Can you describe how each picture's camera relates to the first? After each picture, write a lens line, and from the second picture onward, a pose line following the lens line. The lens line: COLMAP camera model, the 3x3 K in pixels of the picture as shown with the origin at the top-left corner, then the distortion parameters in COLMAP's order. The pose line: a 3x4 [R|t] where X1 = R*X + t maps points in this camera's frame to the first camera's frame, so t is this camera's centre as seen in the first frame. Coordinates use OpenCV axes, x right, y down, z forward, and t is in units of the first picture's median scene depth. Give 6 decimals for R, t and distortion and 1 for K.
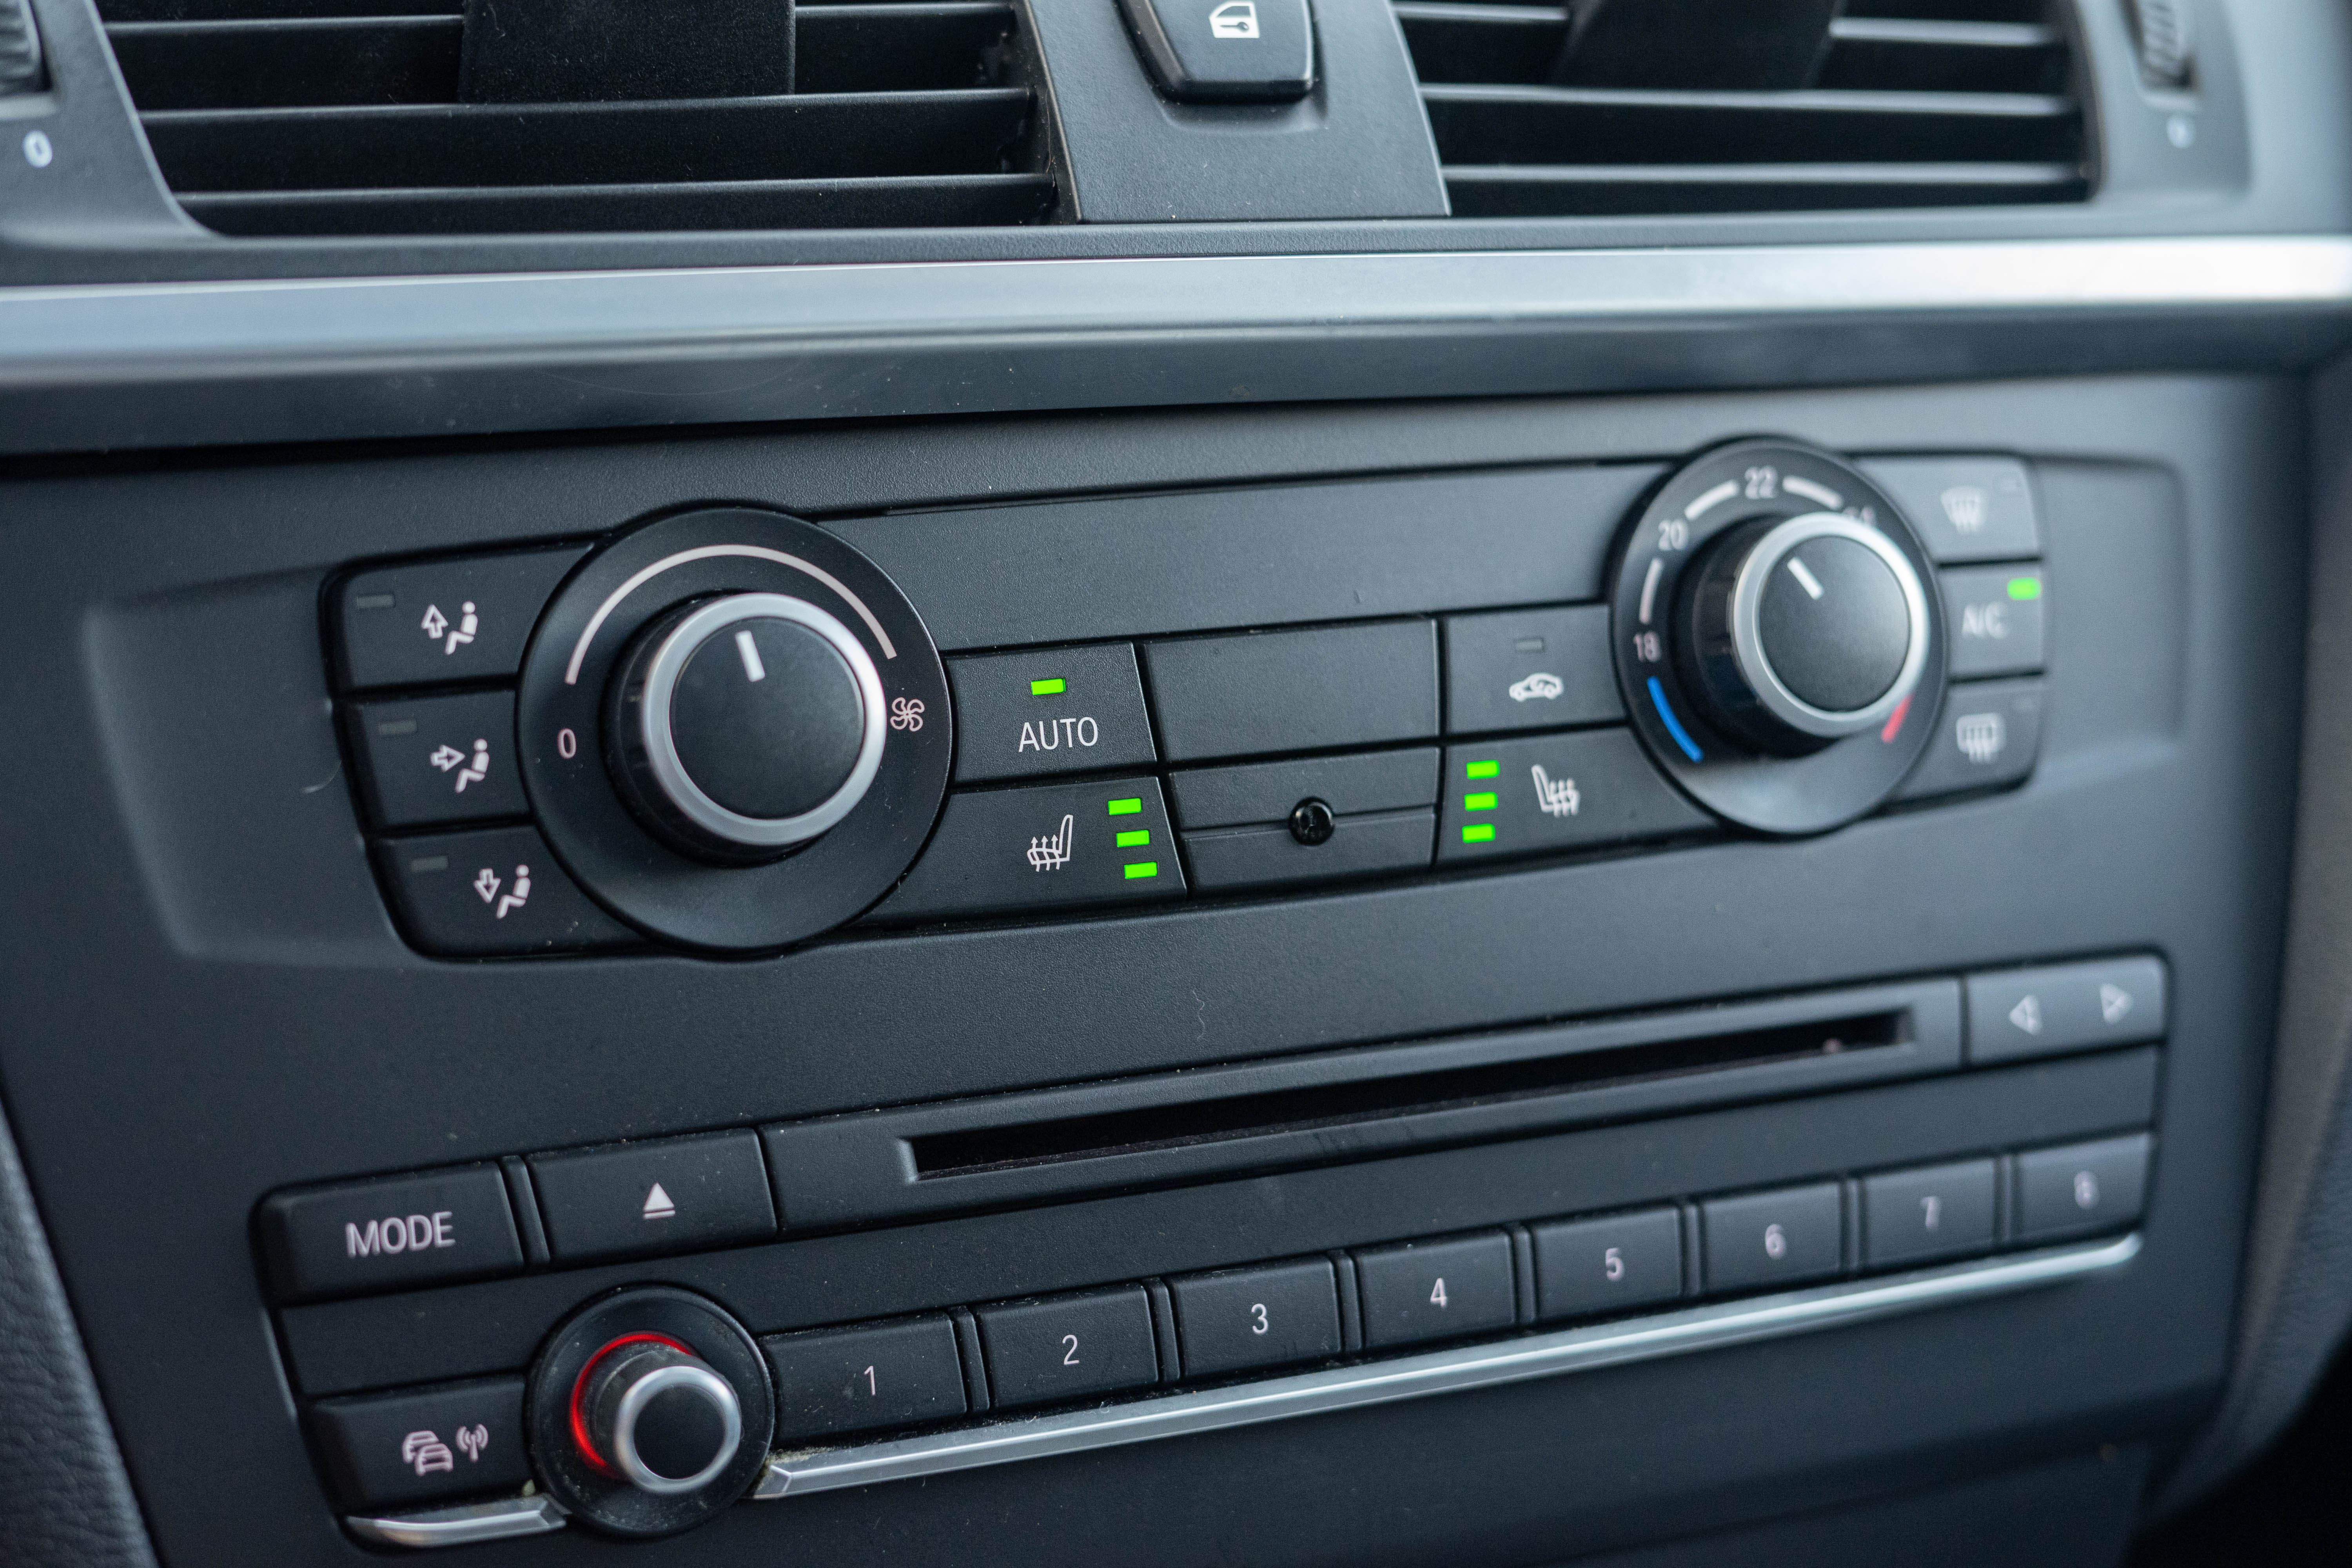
lens RADIAL K [[3792.9, 0, 1176.0], [0, 3792.9, 784.0], [0, 0, 1]] dist [-0.068460, -0.045656]
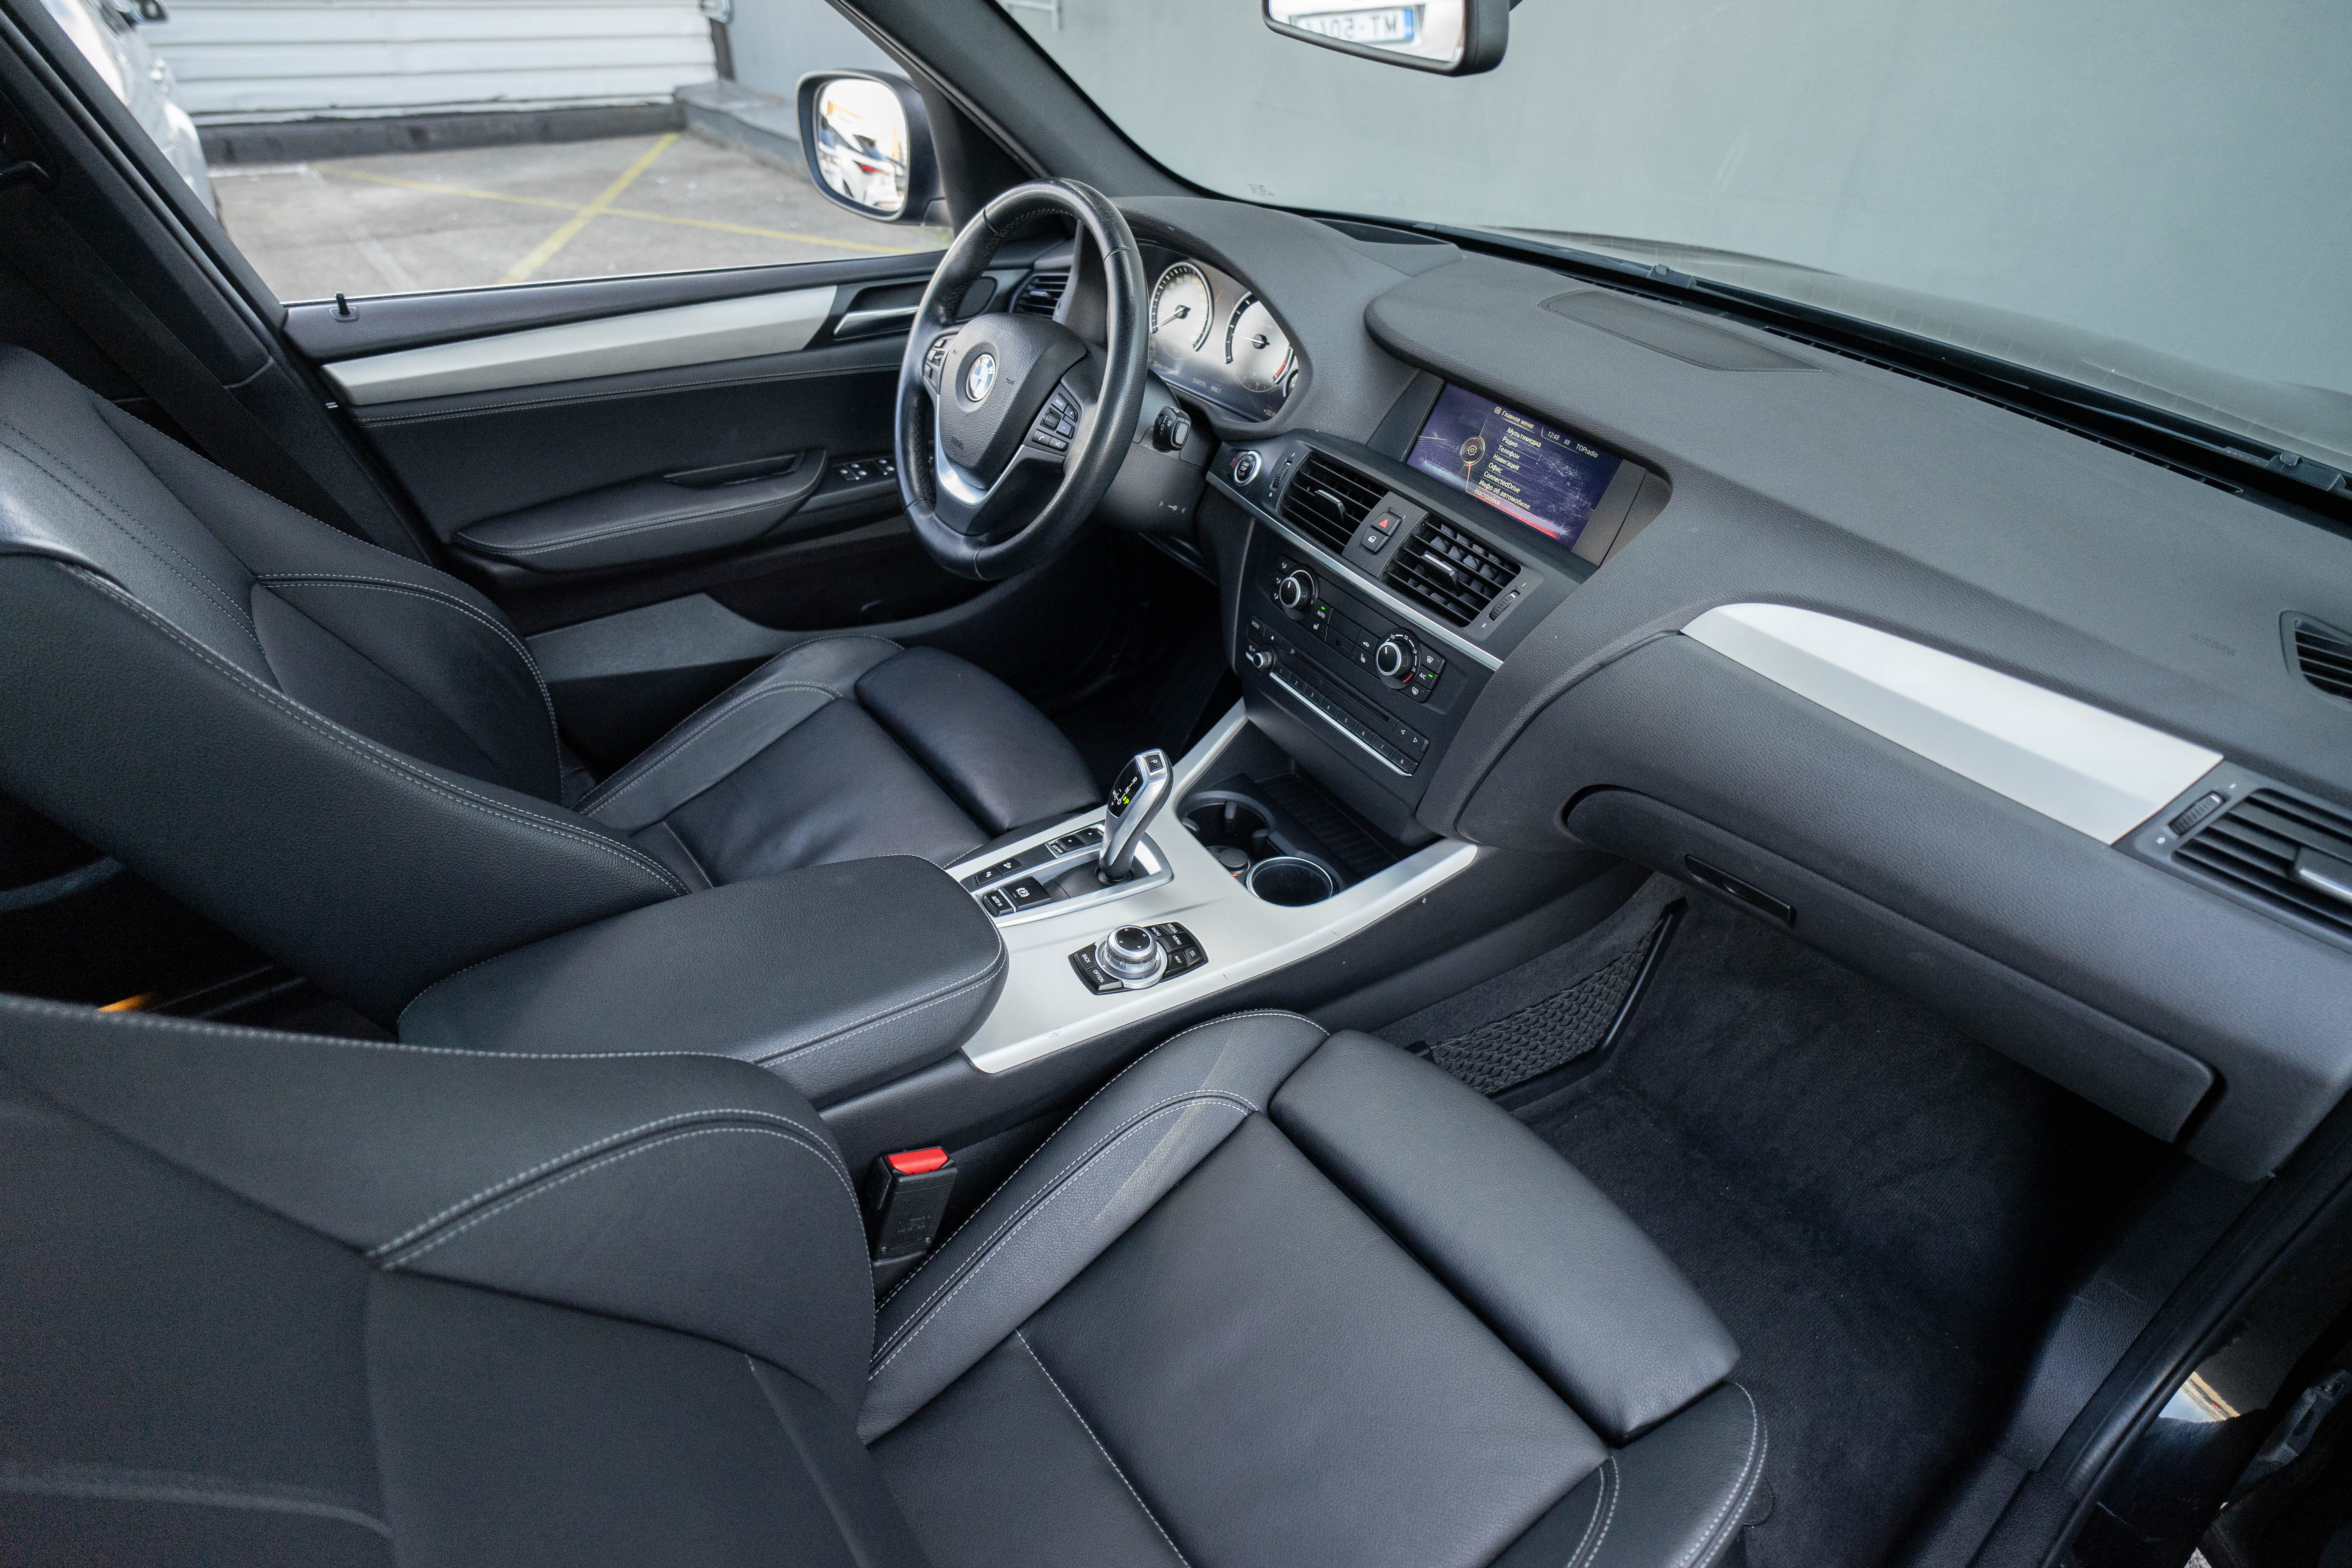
lens RADIAL K [[1228.8, 0, 1181.1], [0, 1228.8, 777.6], [0, 0, 1]] dist [-0.055818, 0.026944]
pose [[0.158481, 0.576281, -0.801738, 2.125300], [-0.254529, 0.808401, 0.530757, -1.000992], [0.953991, 0.119951, 0.274797, 0.088782]]
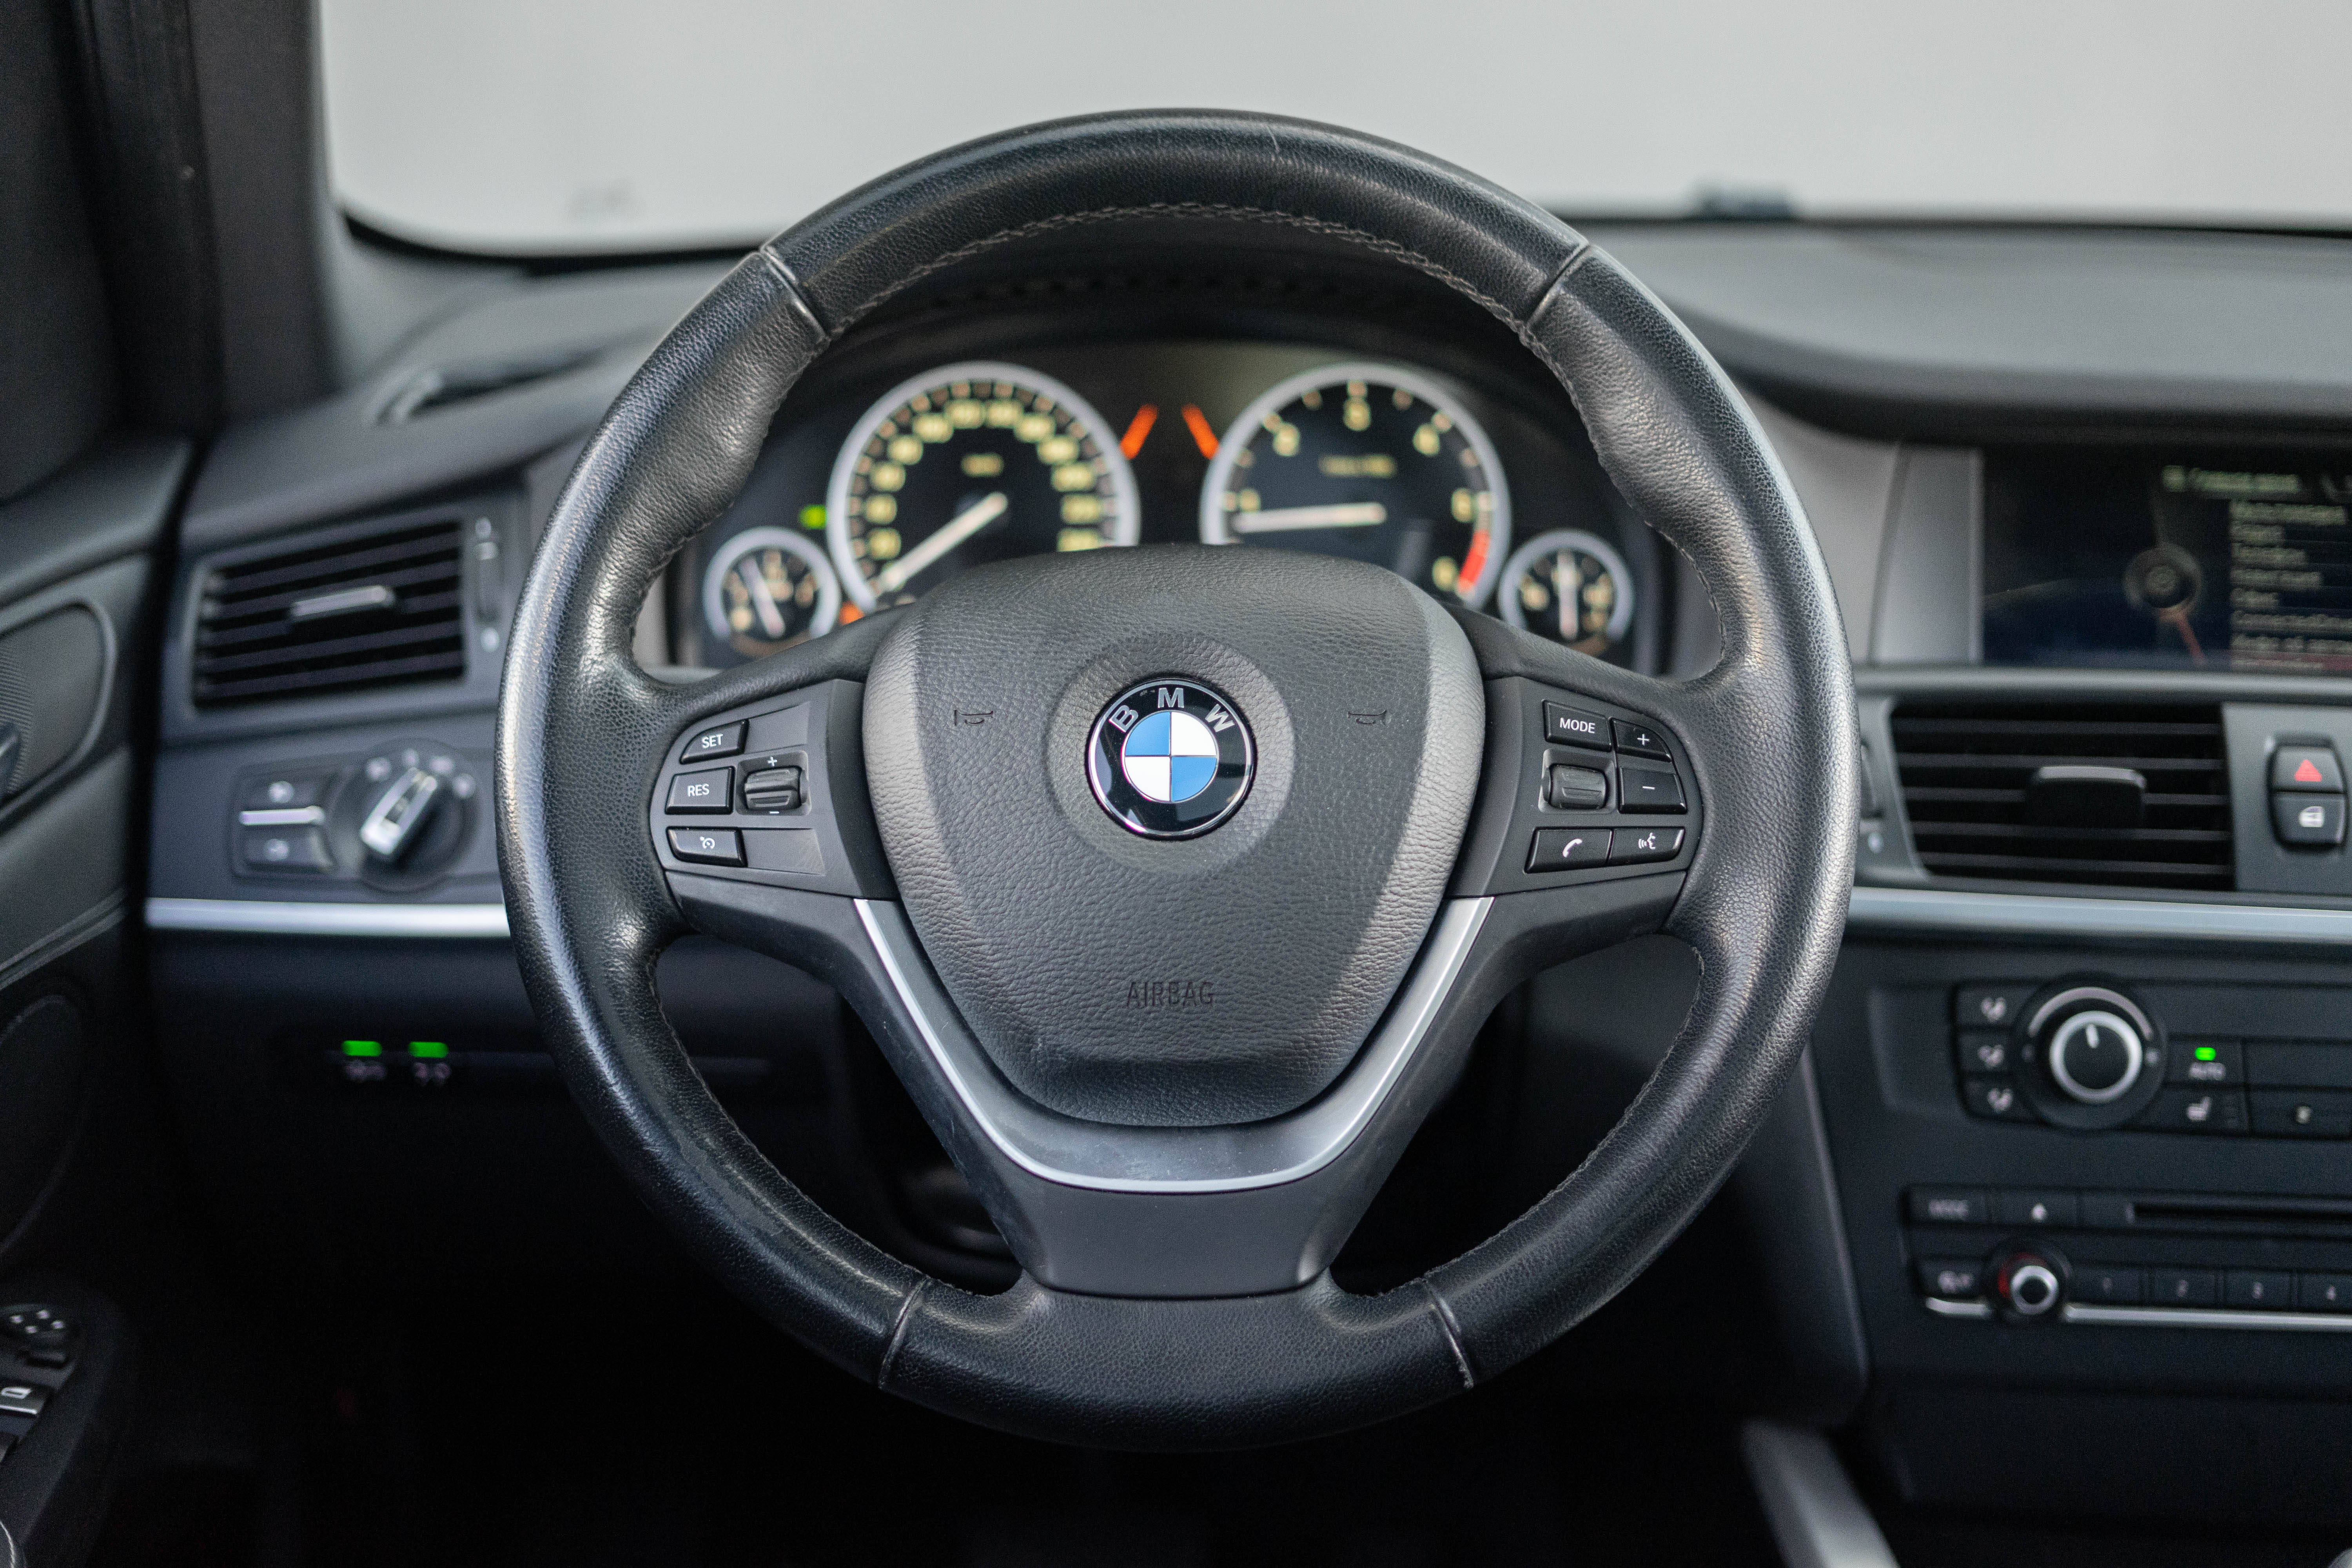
lens RADIAL K [[3540.0, 0, 1182.1], [0, 3540.0, 762.0], [0, 0, 1]] dist [-0.038669, 0.009785]
pose [[0.887463, 0.128491, -0.442606, 0.423635], [-0.108278, 0.991599, 0.070760, -0.343928], [0.447980, -0.014873, 0.893920, -1.671534]]
